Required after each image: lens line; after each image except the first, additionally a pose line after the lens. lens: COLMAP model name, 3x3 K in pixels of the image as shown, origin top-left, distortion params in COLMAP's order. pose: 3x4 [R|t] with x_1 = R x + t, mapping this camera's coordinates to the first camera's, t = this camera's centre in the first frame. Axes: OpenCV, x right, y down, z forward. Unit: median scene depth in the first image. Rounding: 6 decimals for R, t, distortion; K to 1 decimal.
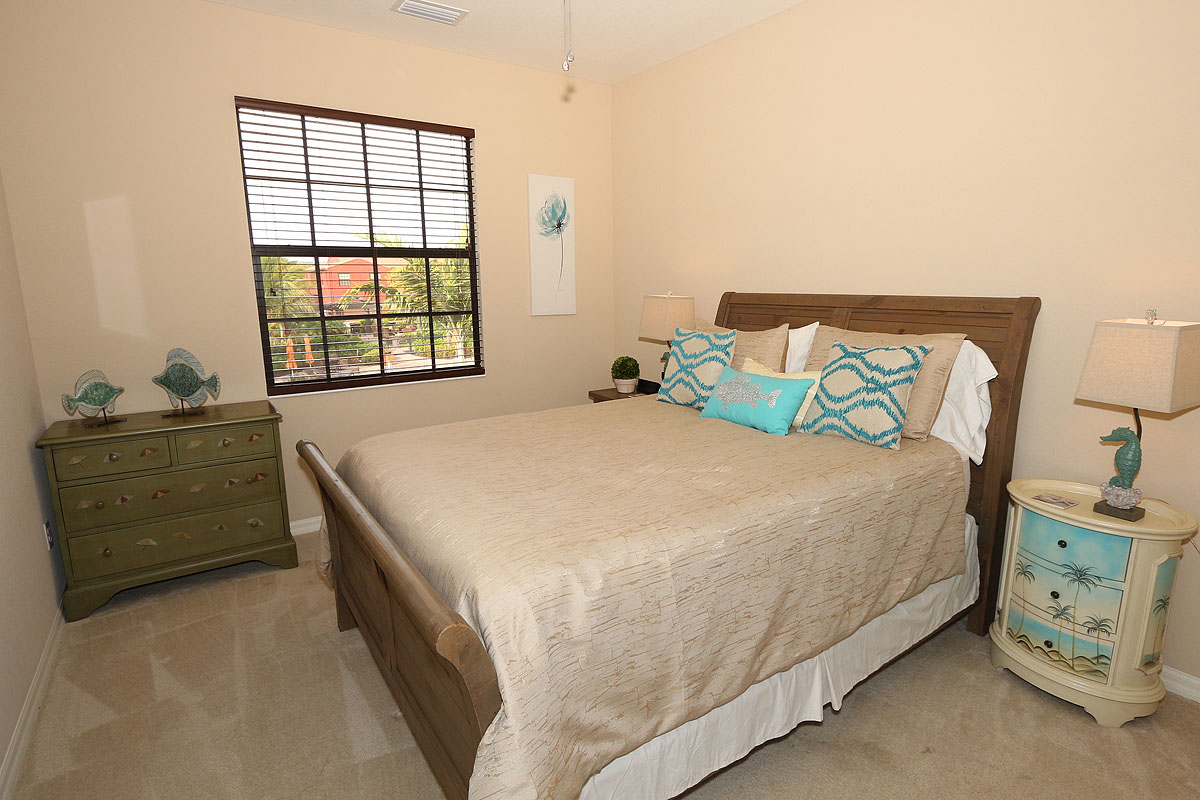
lens RADIAL K [[622.1, 0, 603.0], [0, 622.1, 404.0], [0, 0, 1]] dist [-0.001692, 0.000325]
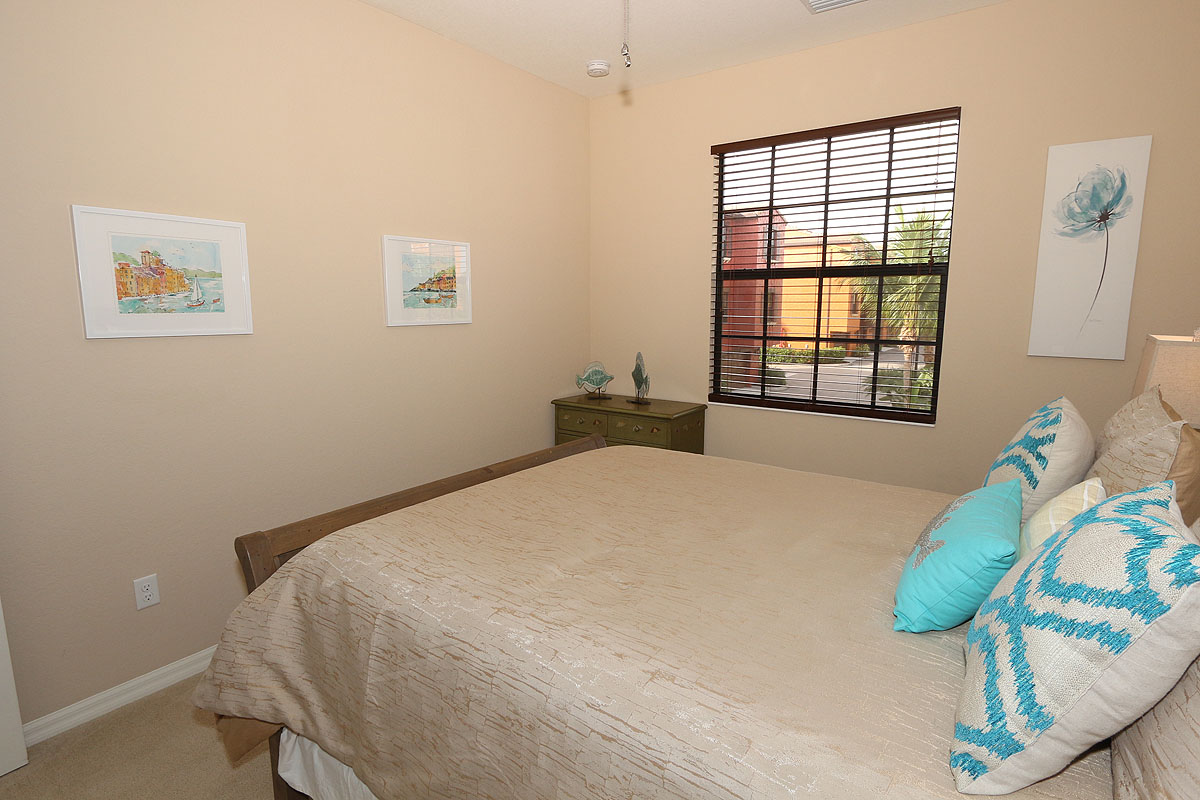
lens RADIAL K [[622.1, 0, 604.0], [0, 622.1, 394.3], [0, 0, 1]] dist [-0.001692, 0.000325]
pose [[0.320553, 0.149579, -0.935346, 0.442875], [-0.185209, 0.978291, 0.092974, -0.090956], [0.928948, 0.143431, 0.341297, 0.403069]]
